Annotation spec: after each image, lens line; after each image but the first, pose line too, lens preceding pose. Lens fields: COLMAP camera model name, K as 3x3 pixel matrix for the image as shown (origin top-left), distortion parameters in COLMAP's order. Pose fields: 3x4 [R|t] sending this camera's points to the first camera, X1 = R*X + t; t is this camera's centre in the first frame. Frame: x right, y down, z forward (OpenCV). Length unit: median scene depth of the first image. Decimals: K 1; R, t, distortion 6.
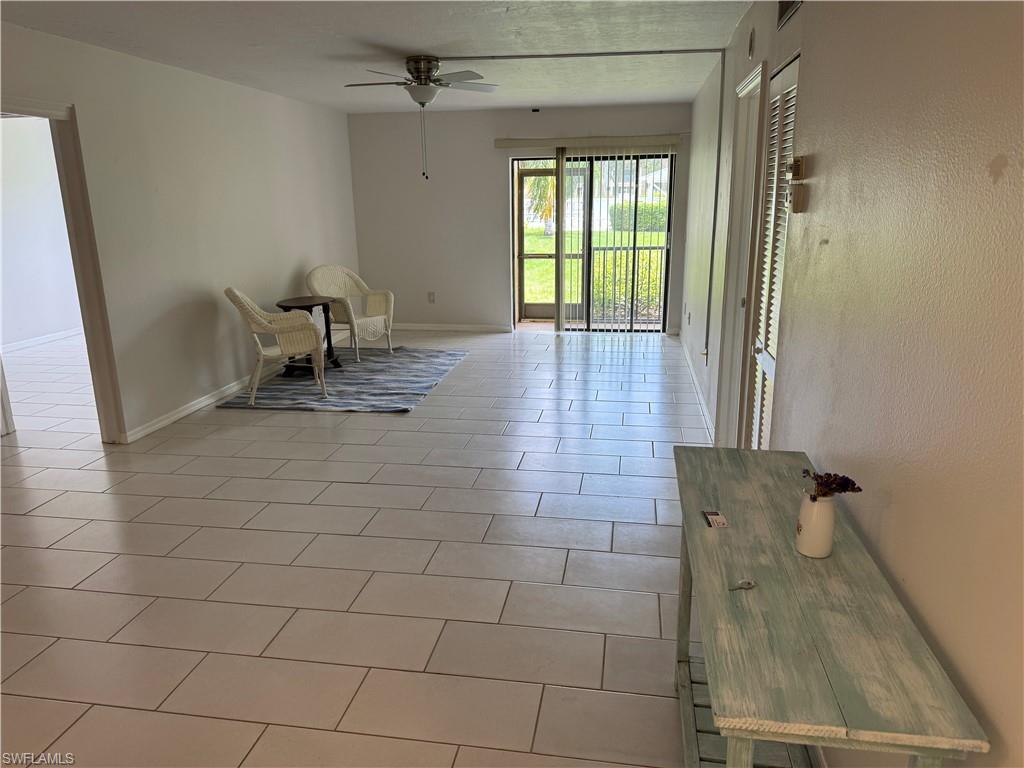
lens RADIAL K [[720.6, 0, 509.2], [0, 720.6, 385.9], [0, 0, 1]] dist [0.142405, -0.222543]
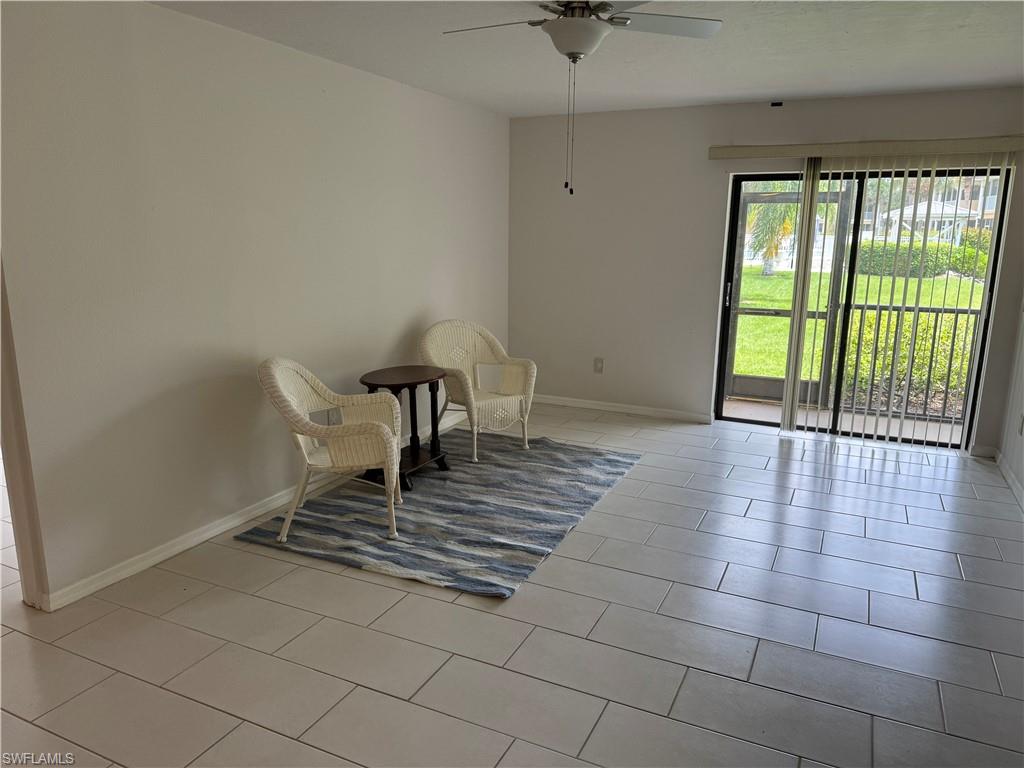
lens RADIAL K [[720.6, 0, 509.2], [0, 720.6, 385.9], [0, 0, 1]] dist [0.142405, -0.222543]
pose [[0.960610, 0.079645, -0.266244, 0.000545], [-0.091416, 0.995295, -0.032096, -0.100621], [0.262435, 0.055170, 0.963371, 0.398669]]
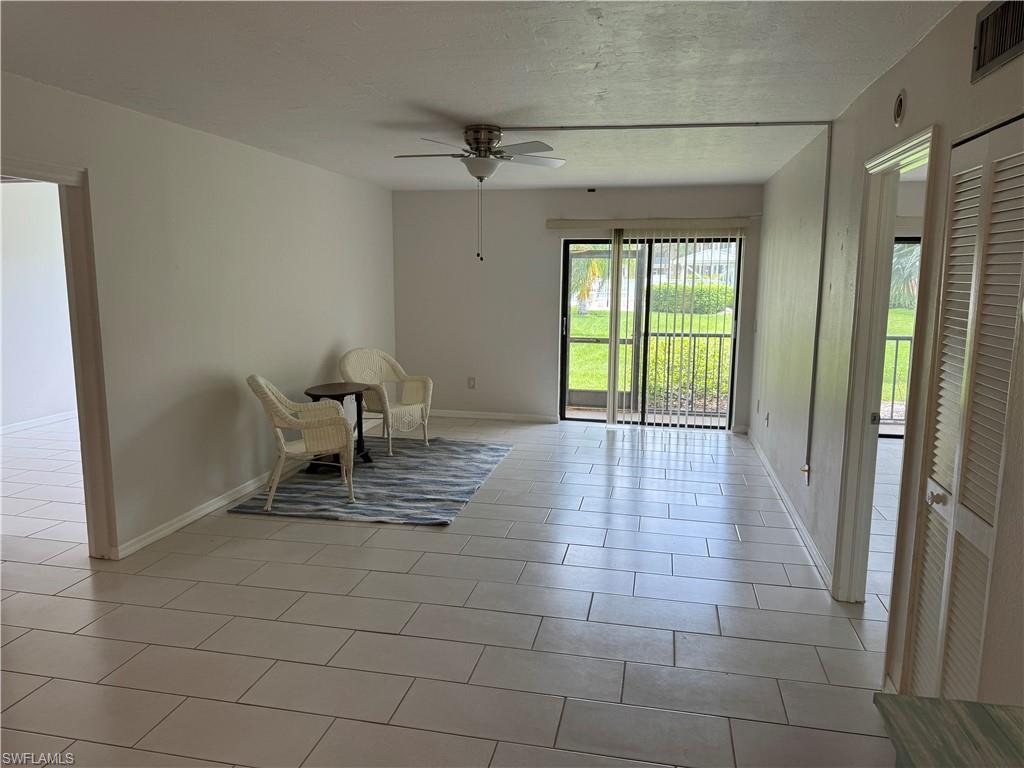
lens RADIAL K [[720.6, 0, 509.2], [0, 720.6, 385.9], [0, 0, 1]] dist [0.142405, -0.222543]
pose [[0.998899, 0.027573, -0.037947, -0.035697], [-0.031304, 0.994340, -0.101532, -0.038452], [0.034932, 0.102608, 0.994108, 0.125421]]
